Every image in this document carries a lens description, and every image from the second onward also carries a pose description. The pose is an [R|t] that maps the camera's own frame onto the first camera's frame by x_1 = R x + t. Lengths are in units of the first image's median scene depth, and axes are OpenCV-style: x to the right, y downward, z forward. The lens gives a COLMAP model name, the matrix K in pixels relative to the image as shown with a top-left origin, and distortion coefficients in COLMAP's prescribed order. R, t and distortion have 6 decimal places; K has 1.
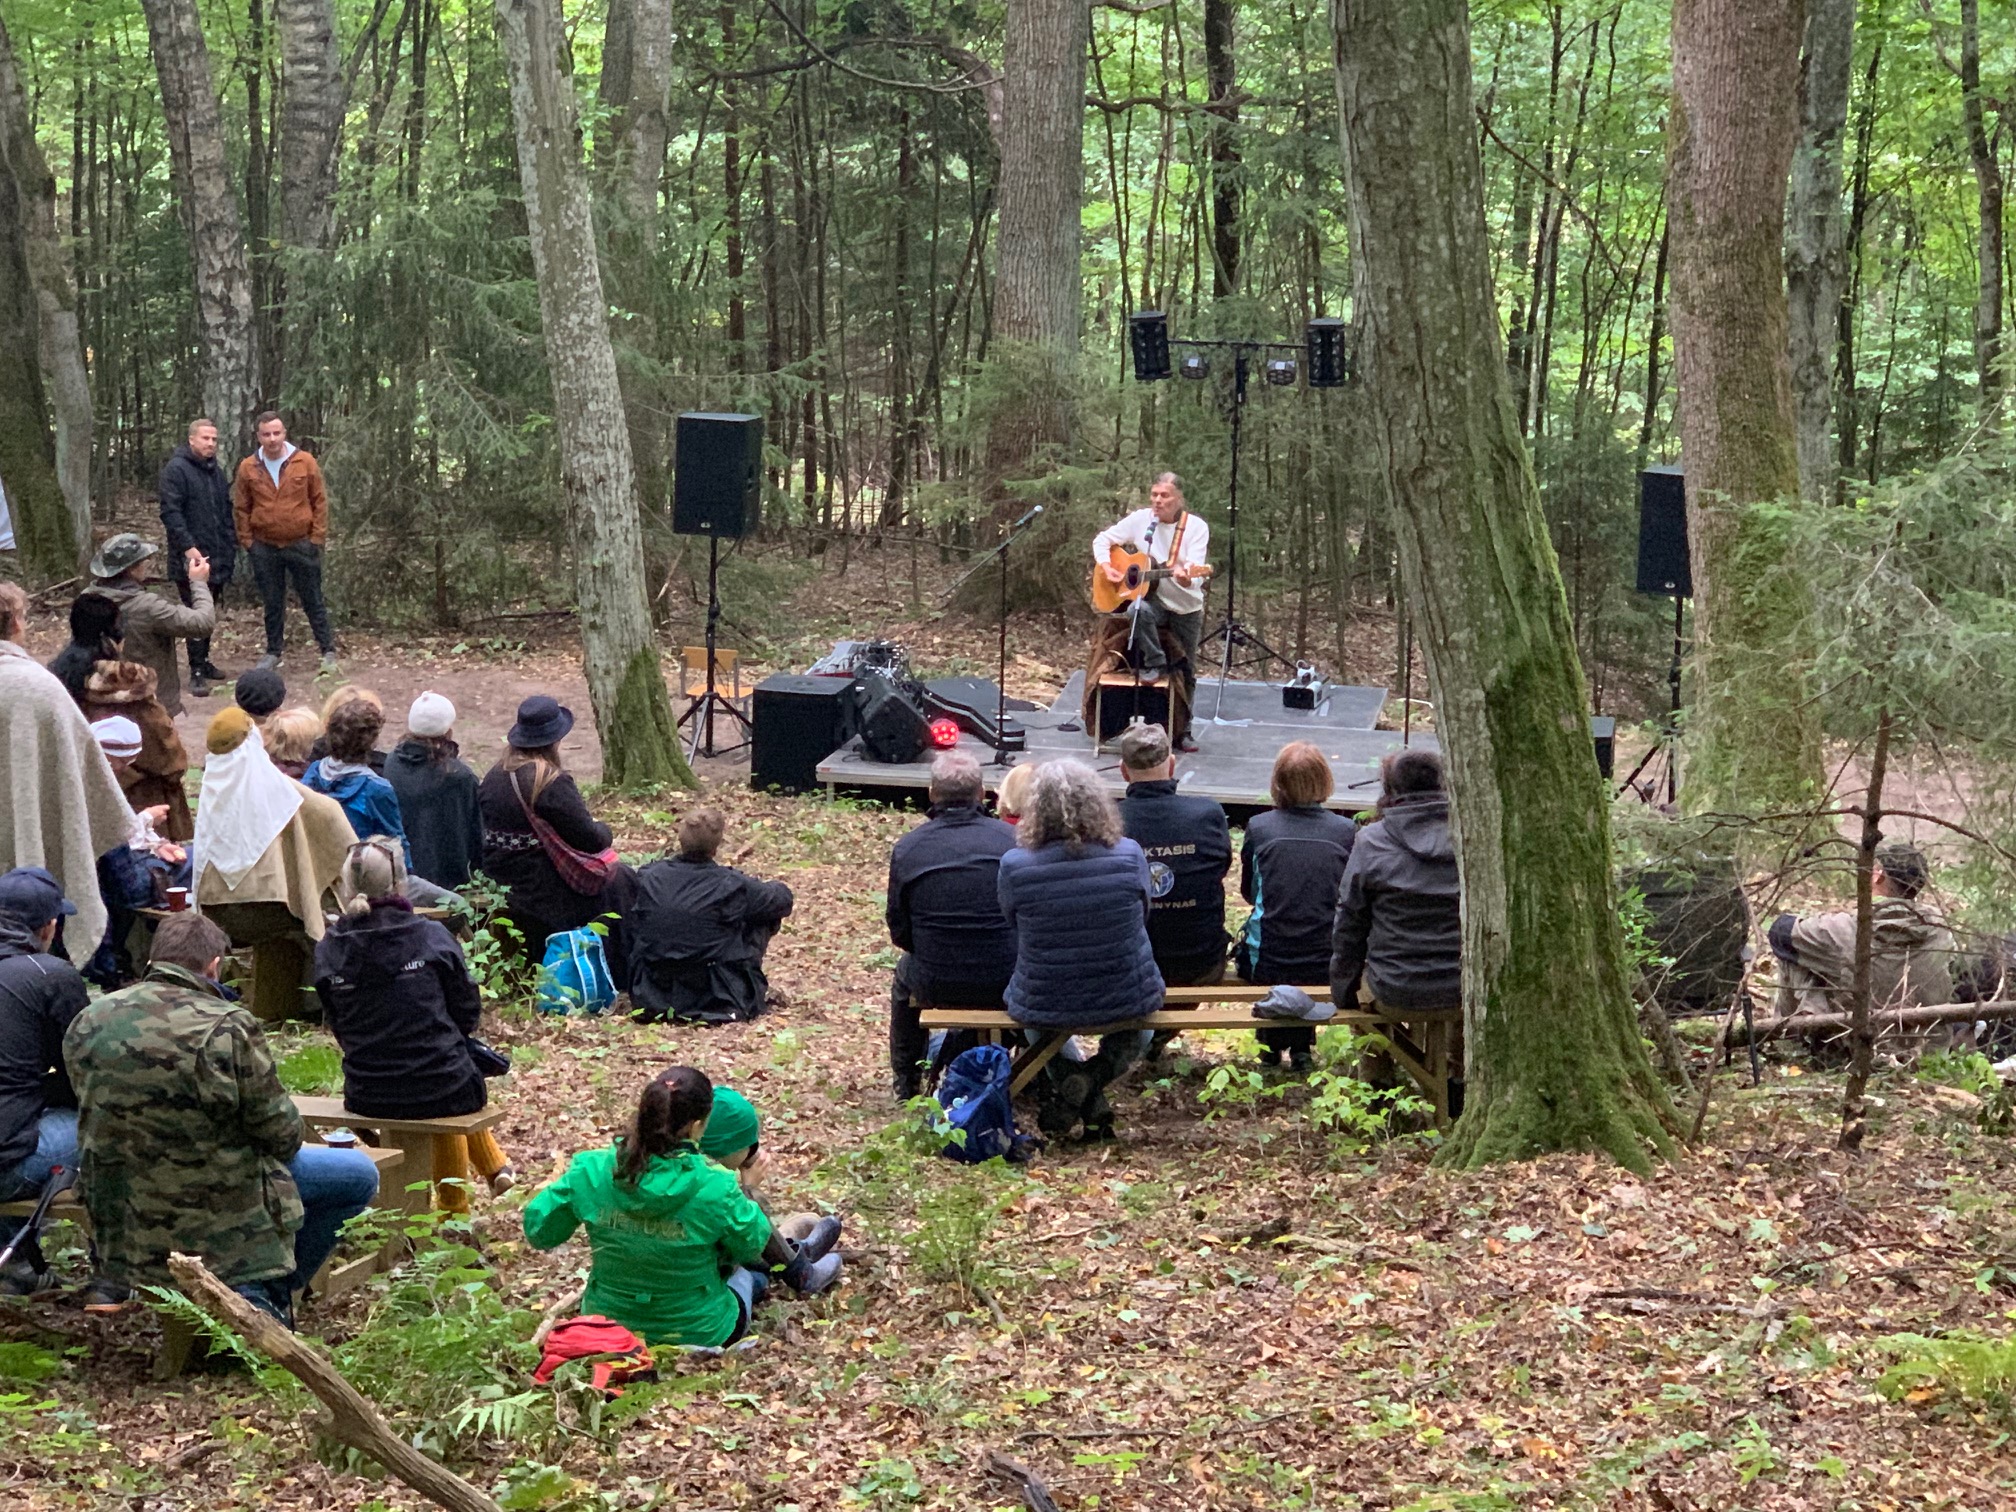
lens RADIAL K [[4162.9, 0, 1008.0], [0, 4162.9, 756.0], [0, 0, 1]] dist [-0.037501, 0.385725]
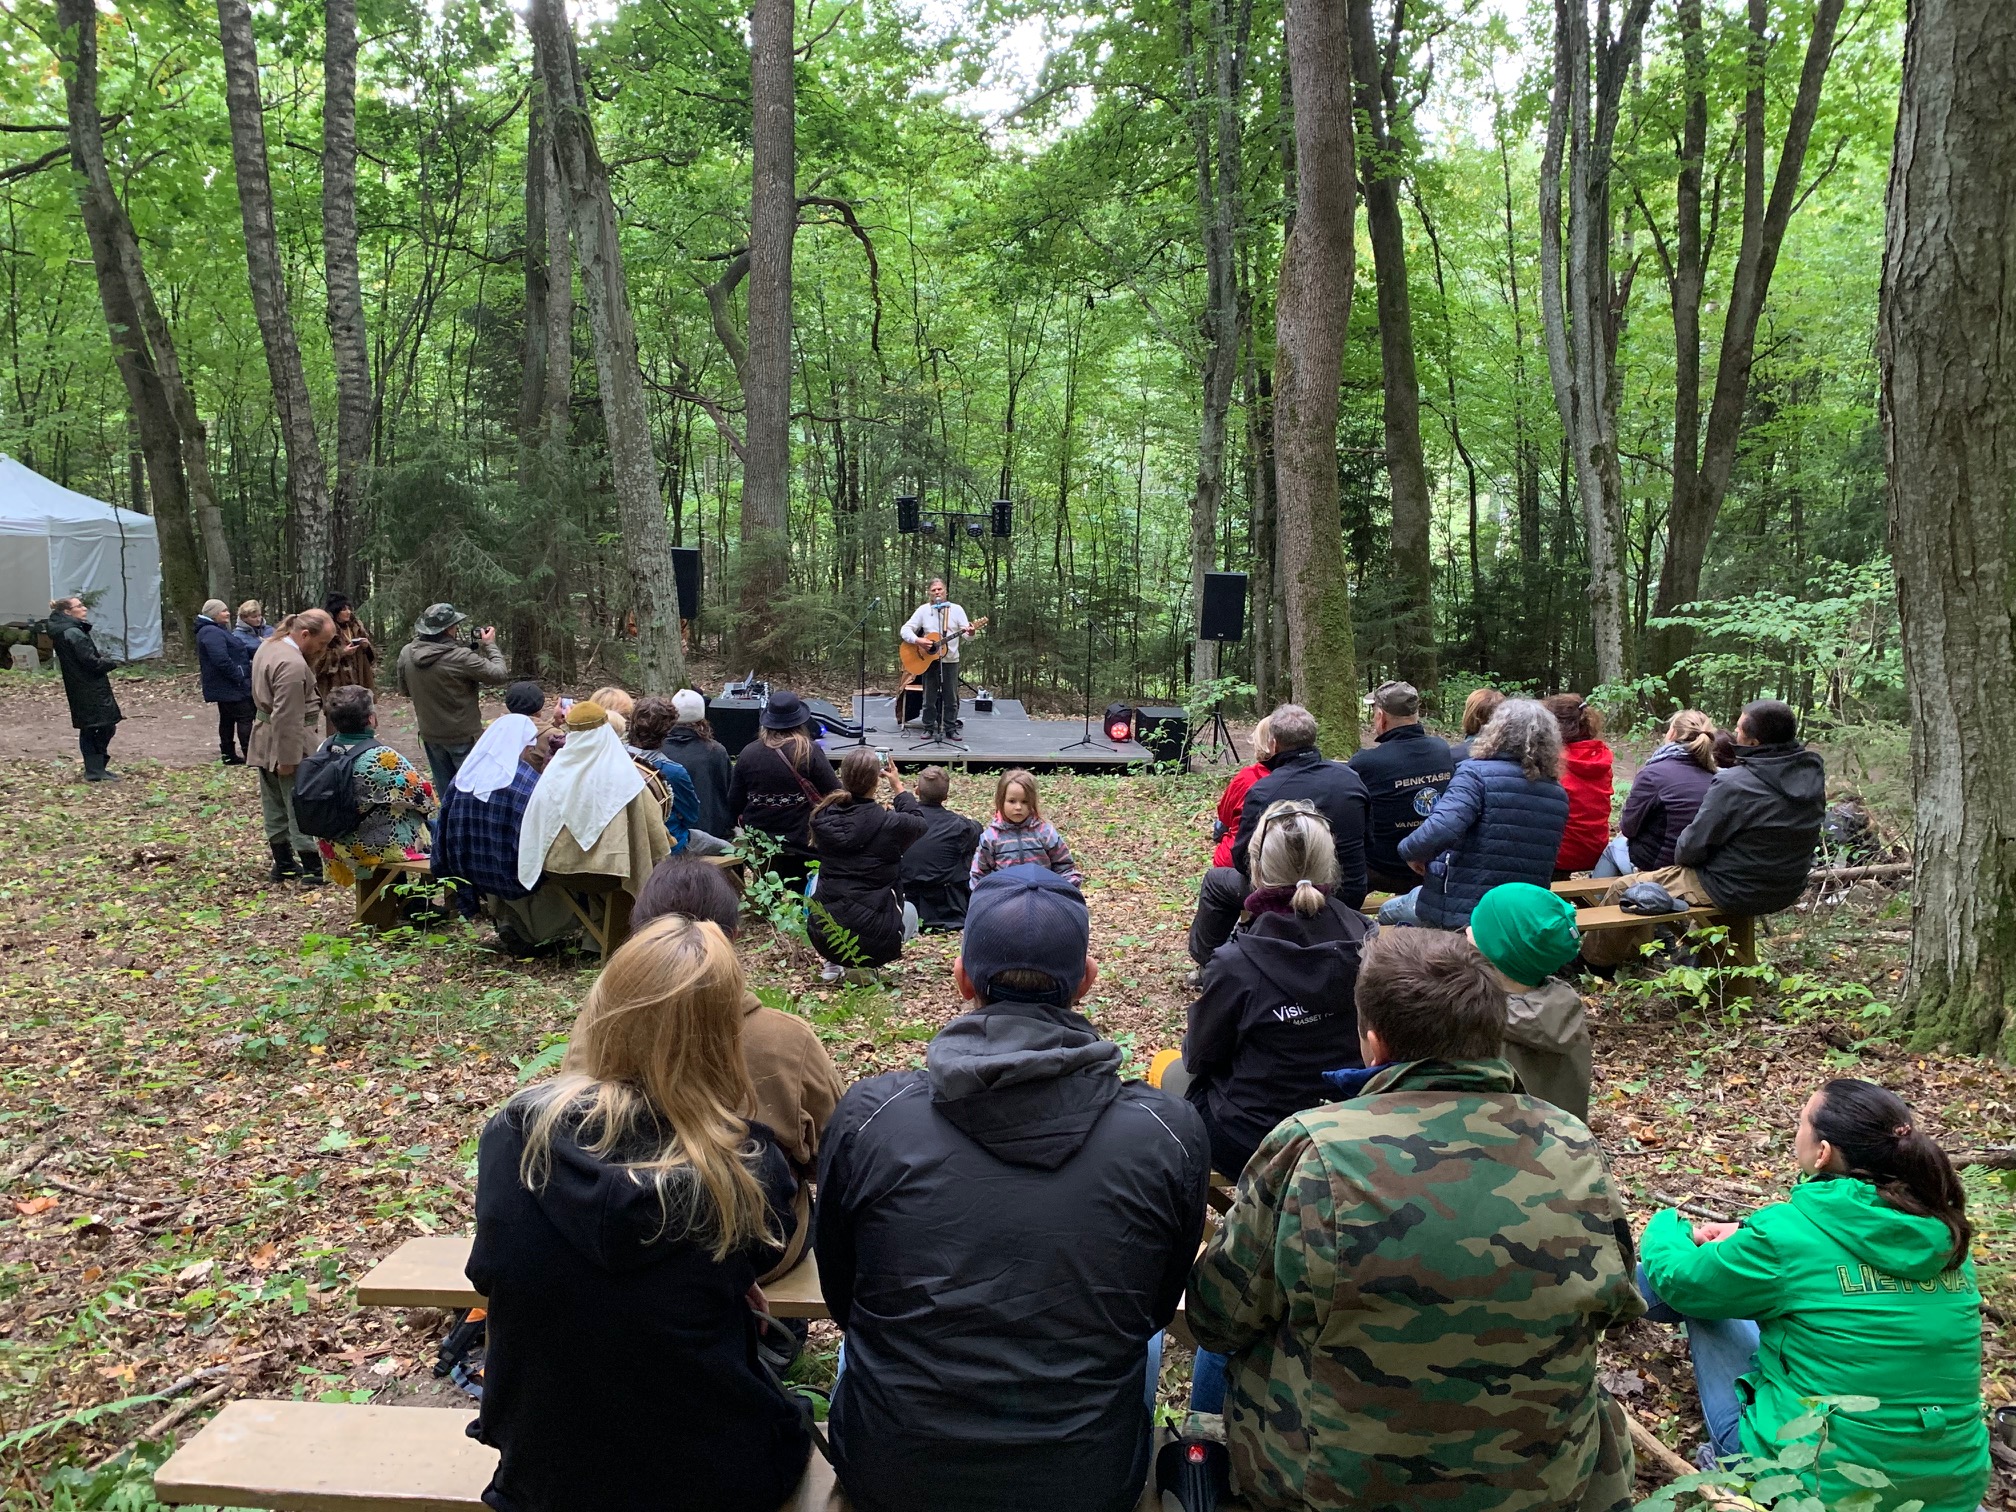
lens RADIAL K [[1536.0, 0, 1008.0], [0, 1536.0, 756.0], [0, 0, 1]] dist [0.056831, -0.134717]
pose [[0.952613, -0.031451, 0.302555, -0.149383], [0.032713, 0.999464, 0.000900, 0.006738], [-0.302422, 0.009040, 0.953131, 0.406411]]
